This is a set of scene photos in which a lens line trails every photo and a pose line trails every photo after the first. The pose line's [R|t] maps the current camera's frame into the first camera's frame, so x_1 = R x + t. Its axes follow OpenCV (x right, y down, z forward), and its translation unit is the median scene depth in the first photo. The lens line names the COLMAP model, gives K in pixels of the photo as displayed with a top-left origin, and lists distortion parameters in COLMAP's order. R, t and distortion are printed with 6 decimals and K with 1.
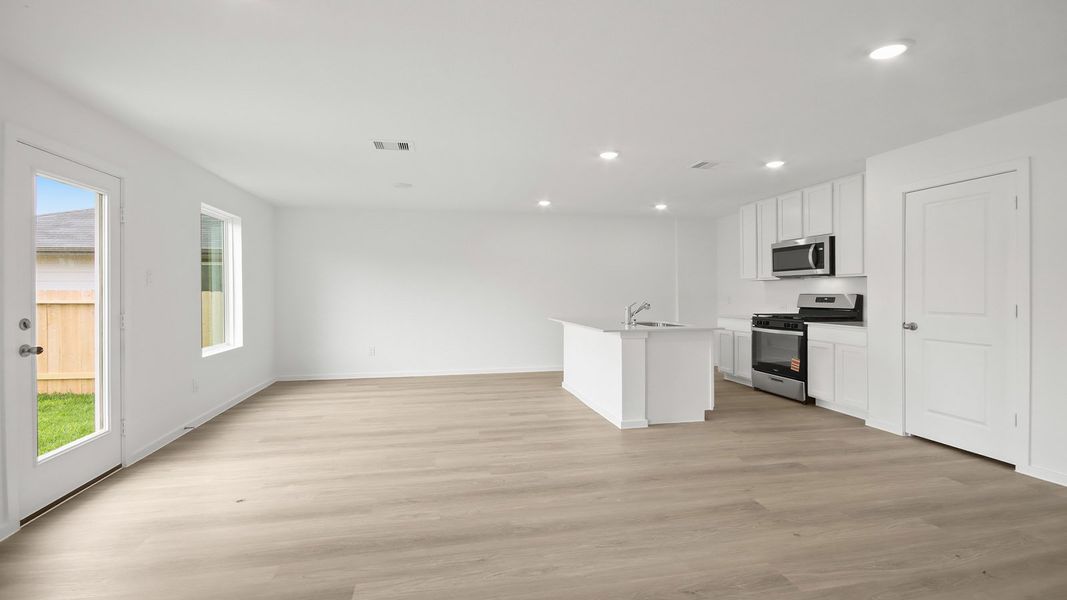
lens RADIAL K [[505.6, 0, 533.5], [0, 505.6, 300.0], [0, 0, 1]] dist [0.018653, -0.020320]
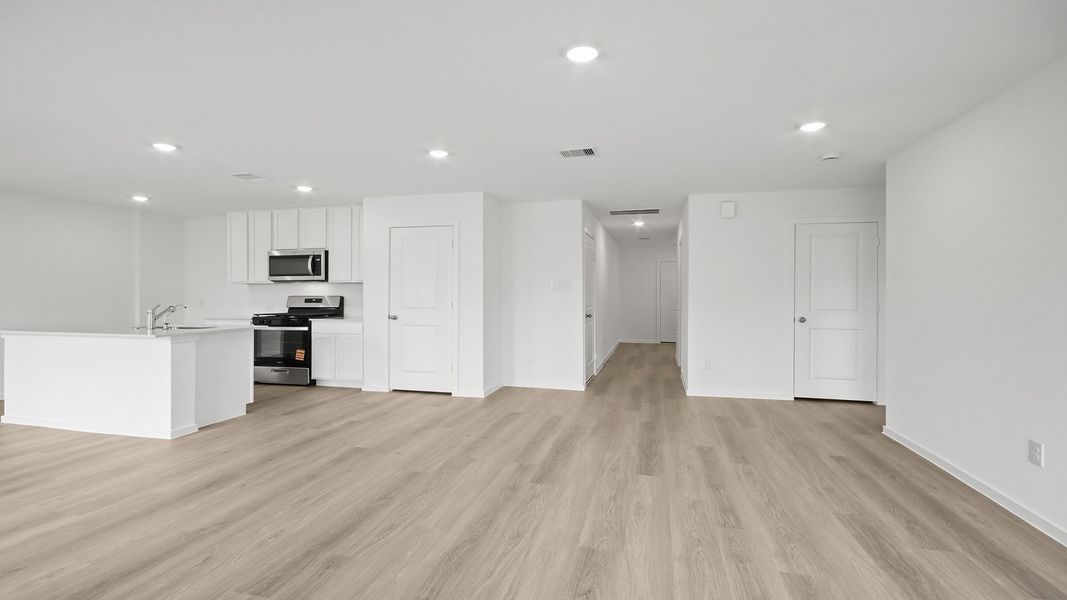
lens RADIAL K [[505.6, 0, 533.5], [0, 505.6, 300.0], [0, 0, 1]] dist [0.018653, -0.020320]
pose [[0.426156, -0.006530, 0.904626, -0.372413], [0.013465, 0.999909, 0.000875, 0.004790], [-0.904549, 0.011808, 0.426205, -0.008469]]
